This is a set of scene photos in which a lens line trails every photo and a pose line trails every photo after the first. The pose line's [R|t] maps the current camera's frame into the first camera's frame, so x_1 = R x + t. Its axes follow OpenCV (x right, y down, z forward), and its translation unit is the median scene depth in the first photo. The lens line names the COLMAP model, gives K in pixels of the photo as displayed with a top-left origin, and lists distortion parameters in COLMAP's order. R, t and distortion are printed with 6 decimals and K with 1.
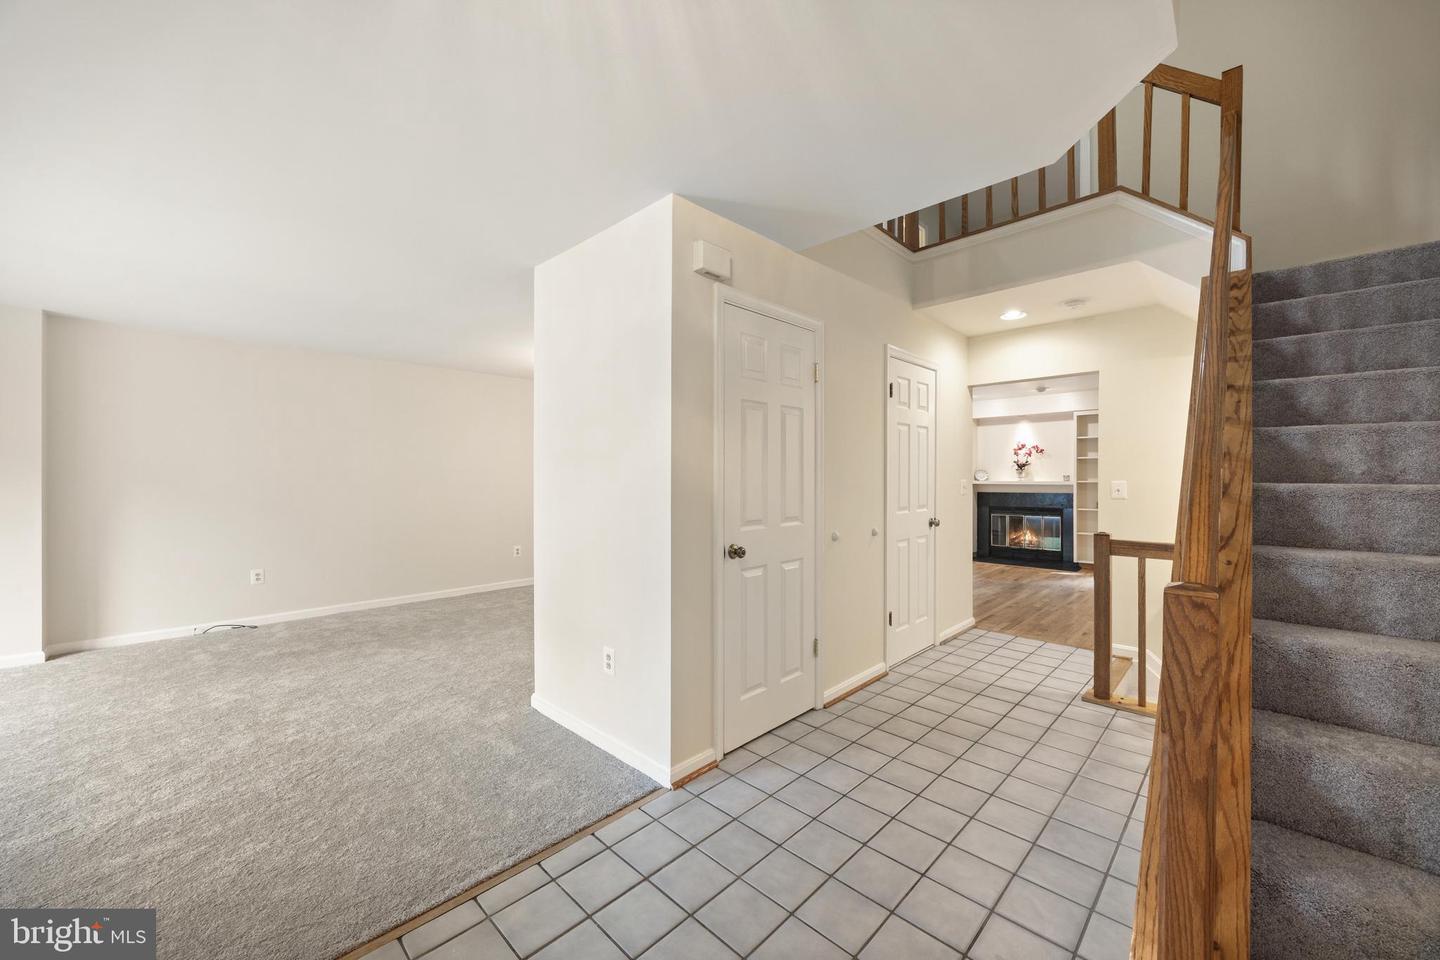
lens RADIAL K [[549.6, 0, 711.8], [0, 549.6, 484.7], [0, 0, 1]] dist [-0.000082, -0.000212]
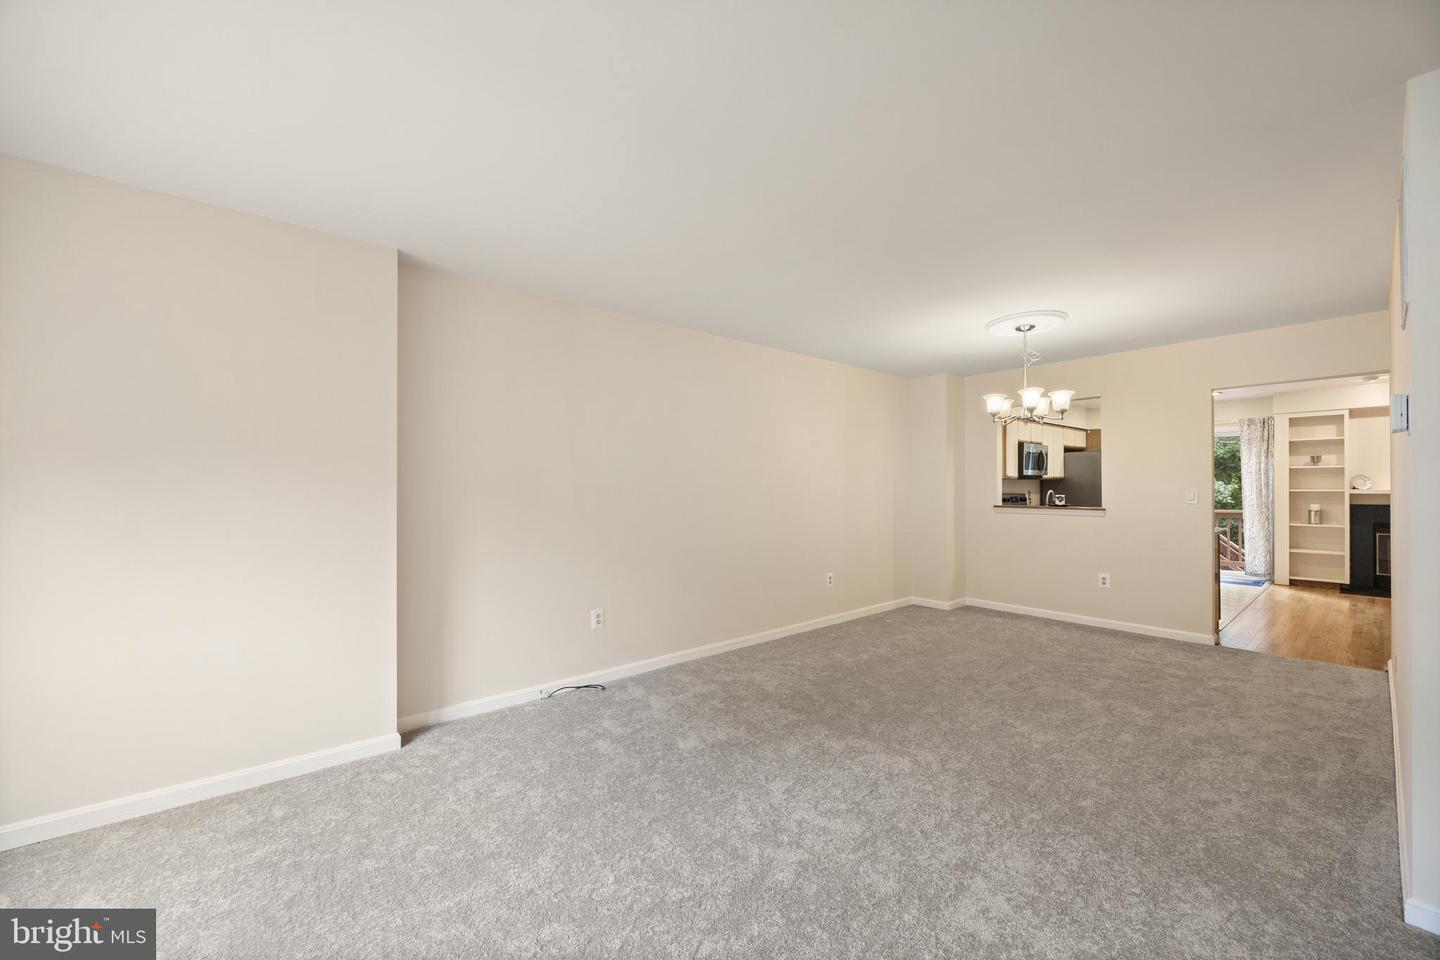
lens RADIAL K [[558.0, 0, 720.0], [0, 558.0, 488.8], [0, 0, 1]] dist [-0.002209, -0.000262]
pose [[0.994640, -0.002696, -0.103364, -0.582054], [0.001285, 0.999905, -0.013710, 0.002412], [0.103391, 0.013504, 0.994549, 0.263295]]
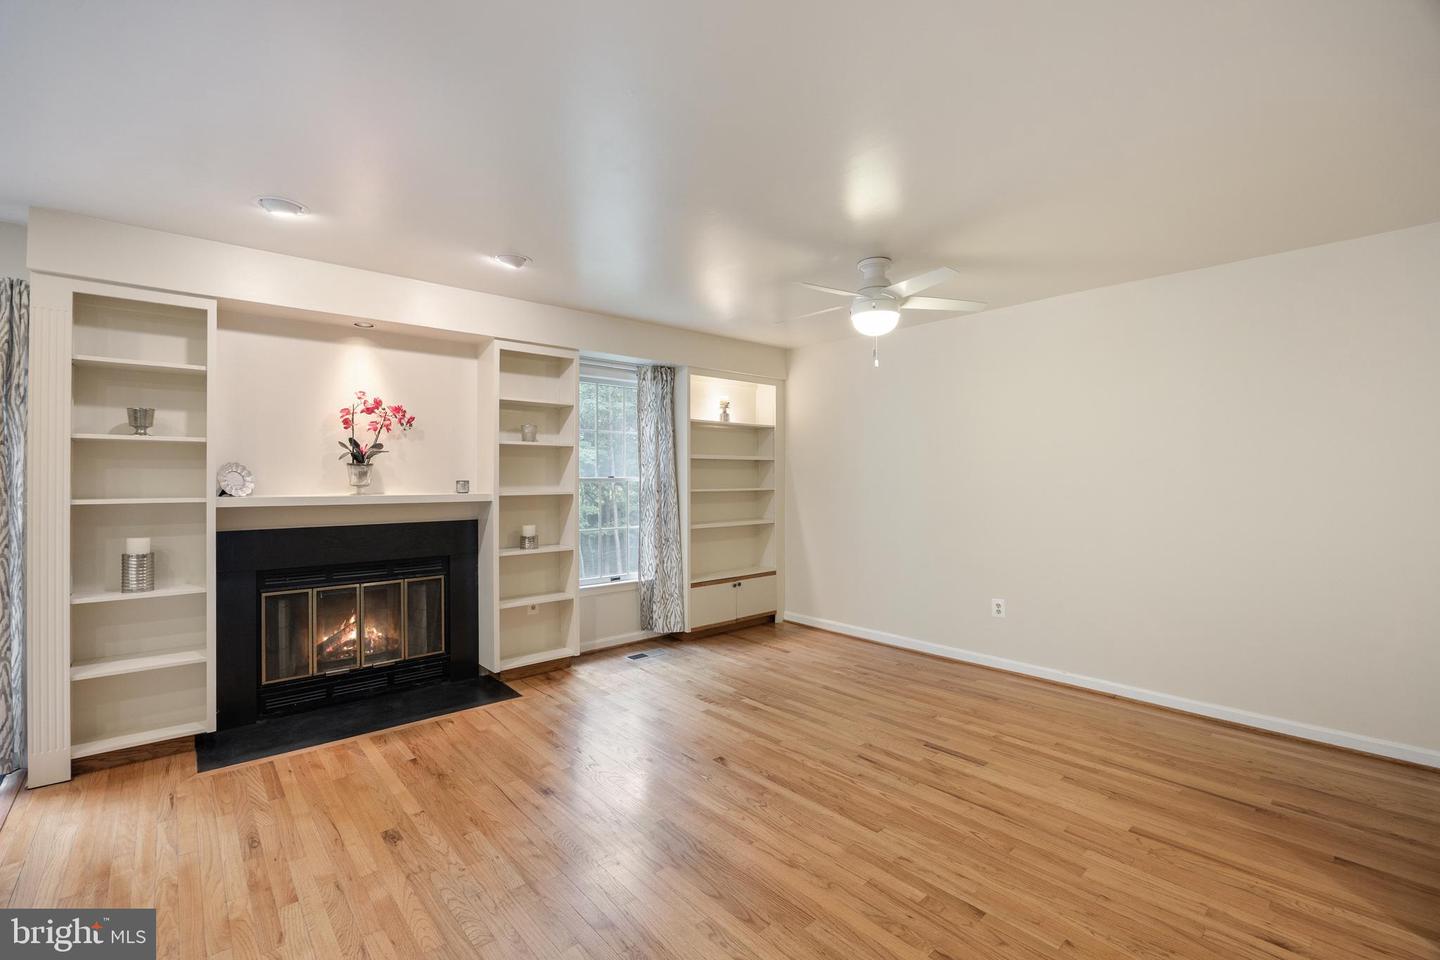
lens RADIAL K [[626.2, 0, 717.2], [0, 626.2, 473.0], [0, 0, 1]] dist [-0.019822, -0.000117]
pose [[0.060620, 0.005785, 0.998144, 0.263237], [0.011254, 0.999916, -0.006479, -0.028846], [-0.998097, 0.011626, 0.060549, 1.286901]]
